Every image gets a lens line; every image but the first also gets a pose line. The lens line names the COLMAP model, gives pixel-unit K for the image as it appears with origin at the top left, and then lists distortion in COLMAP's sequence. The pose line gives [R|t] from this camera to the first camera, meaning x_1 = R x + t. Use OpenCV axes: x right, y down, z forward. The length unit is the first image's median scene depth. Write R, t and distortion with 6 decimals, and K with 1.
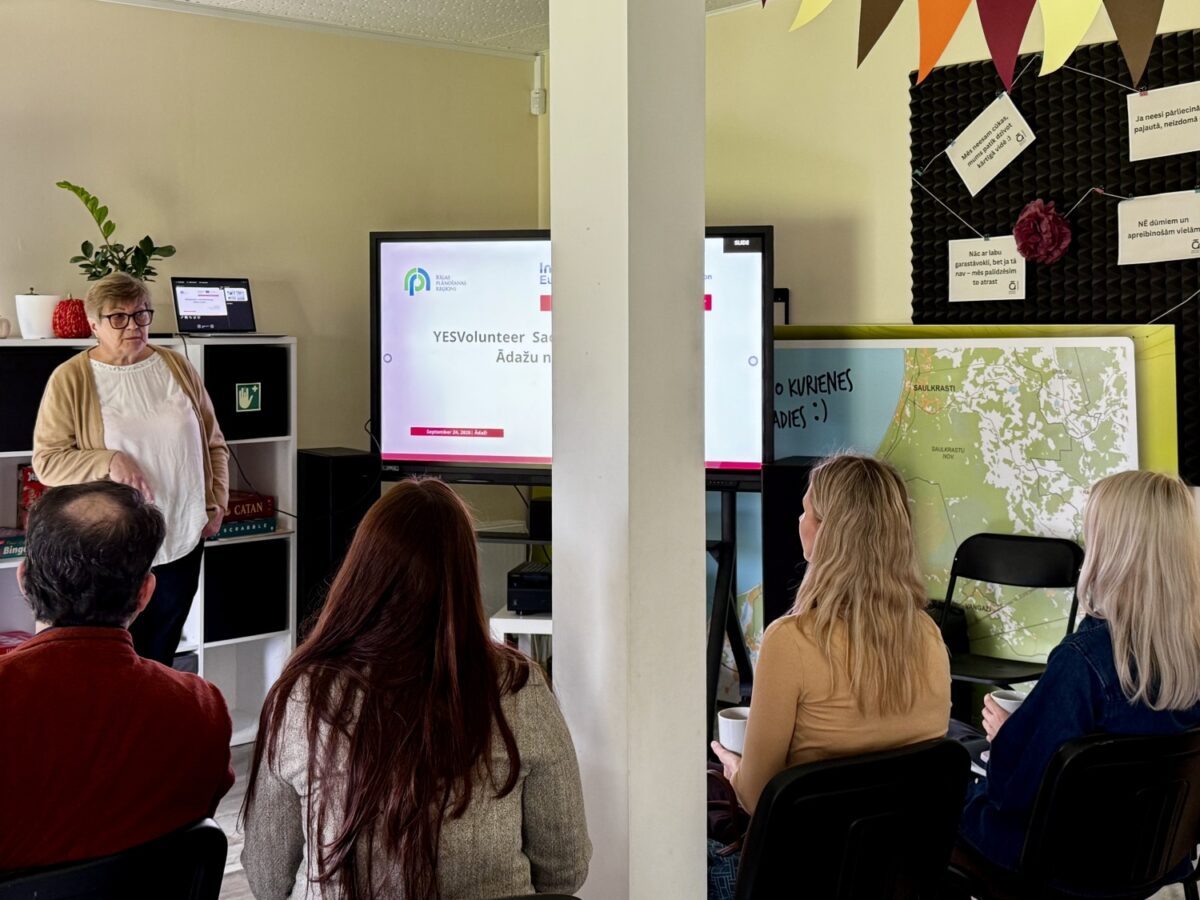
lens RADIAL K [[1651.6, 0, 569.9], [0, 1651.6, 351.7], [0, 0, 1]] dist [0.173754, 0.000000]
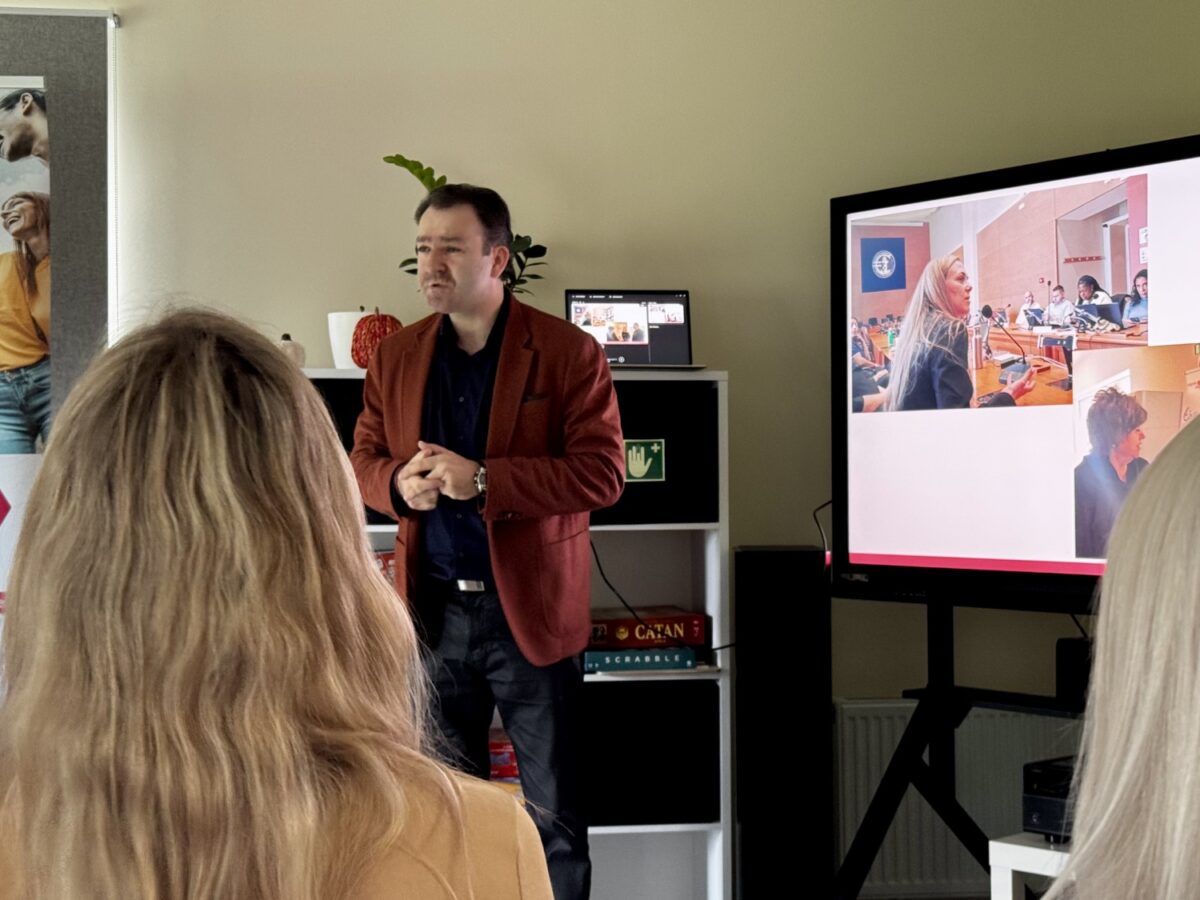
lens RADIAL K [[1838.0, 0, 618.3], [0, 1838.0, 441.7], [0, 0, 1]] dist [0.085899, 0.000000]
pose [[0.829355, -0.015120, -0.558518, 0.205584], [-0.006189, 0.999324, -0.036243, 0.046472], [0.558688, 0.033515, 0.828700, 0.390471]]
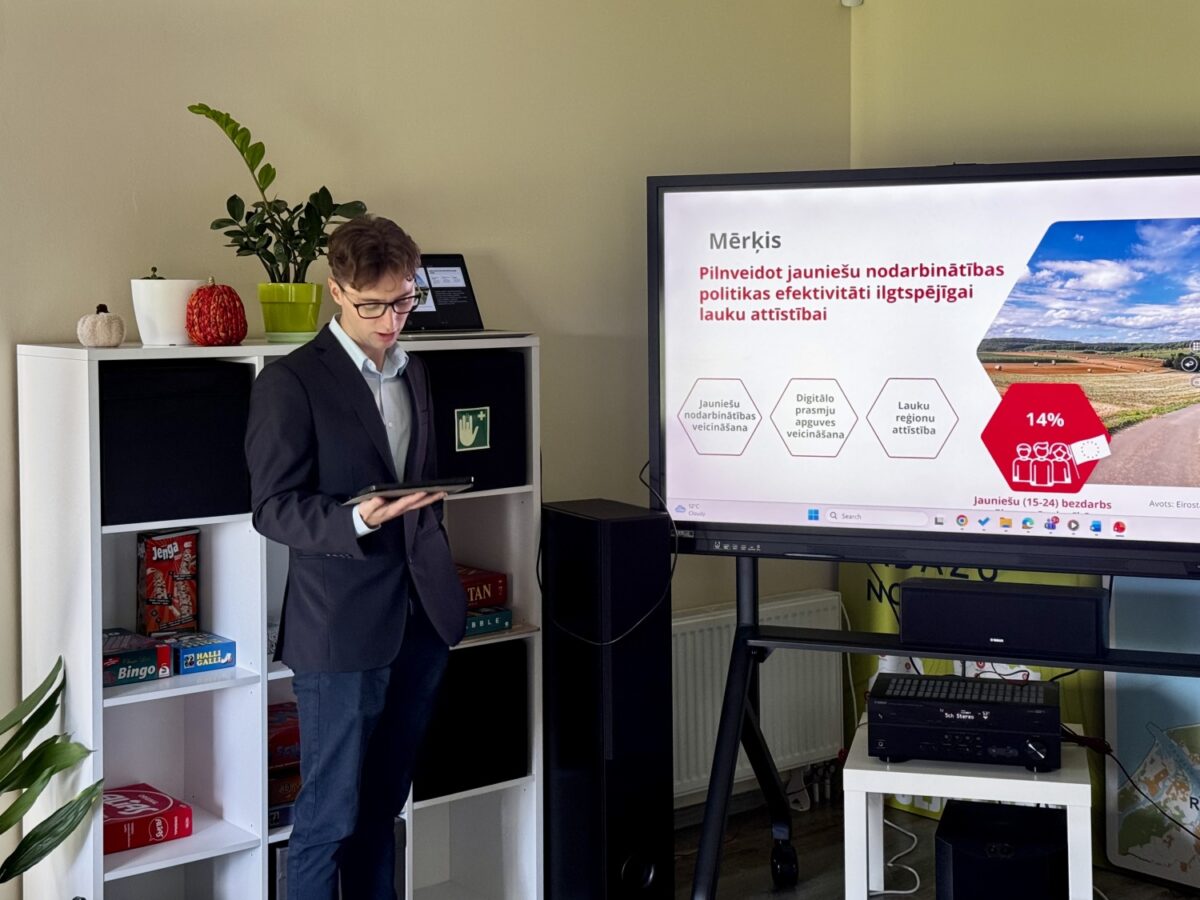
lens RADIAL K [[1754.0, 0, 604.4], [0, 1754.0, 358.5], [0, 0, 1]] dist [0.140817, 0.000000]
pose [[0.998651, -0.006105, -0.051572, -0.104664], [0.007308, 0.999704, 0.023186, -0.016629], [0.051416, -0.023531, 0.998400, 0.304881]]
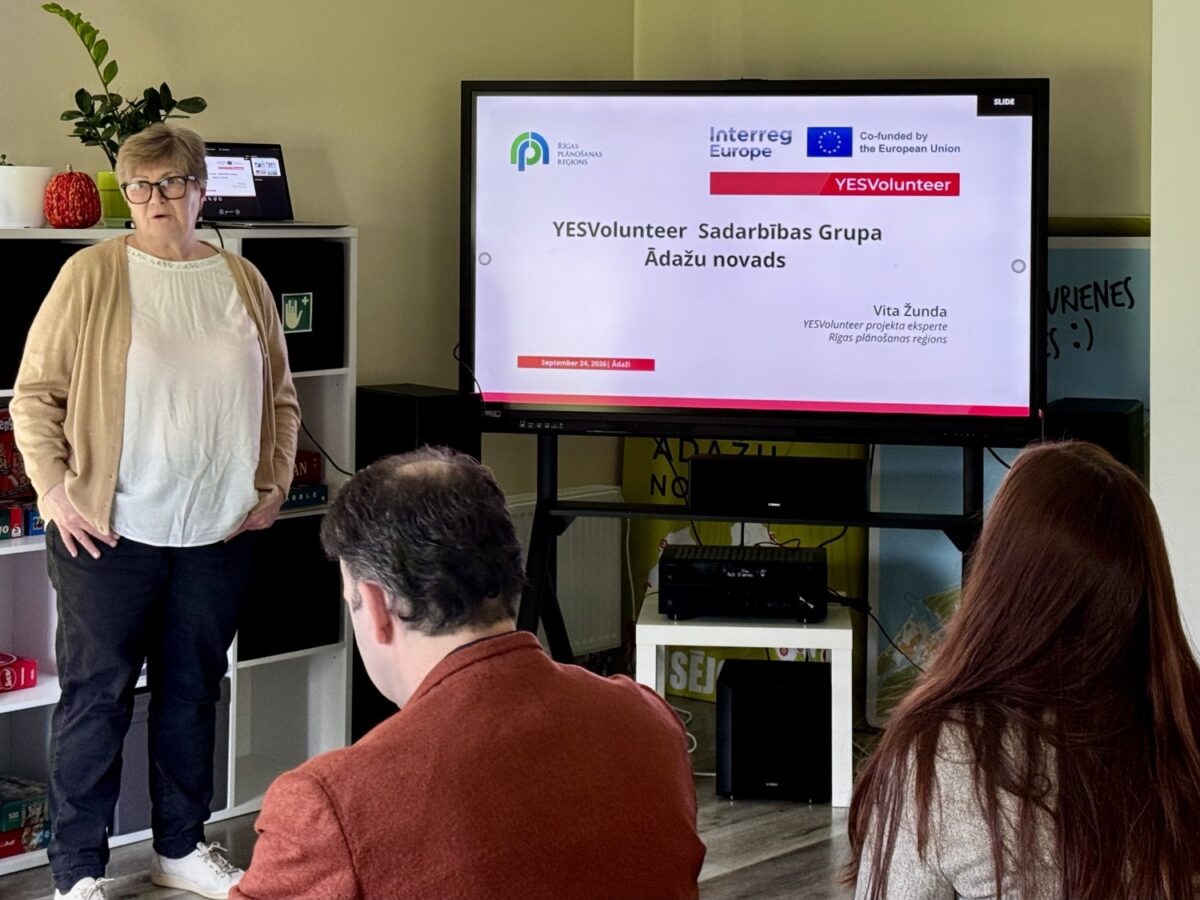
lens RADIAL K [[2289.4, 0, 591.1], [0, 2289.4, 251.6], [0, 0, 1]] dist [0.203413, 0.000000]
pose [[0.995513, 0.006203, 0.094417, -0.161535], [-0.006583, 0.999971, 0.003719, -0.003120], [-0.094391, -0.004324, 0.995526, 0.017123]]
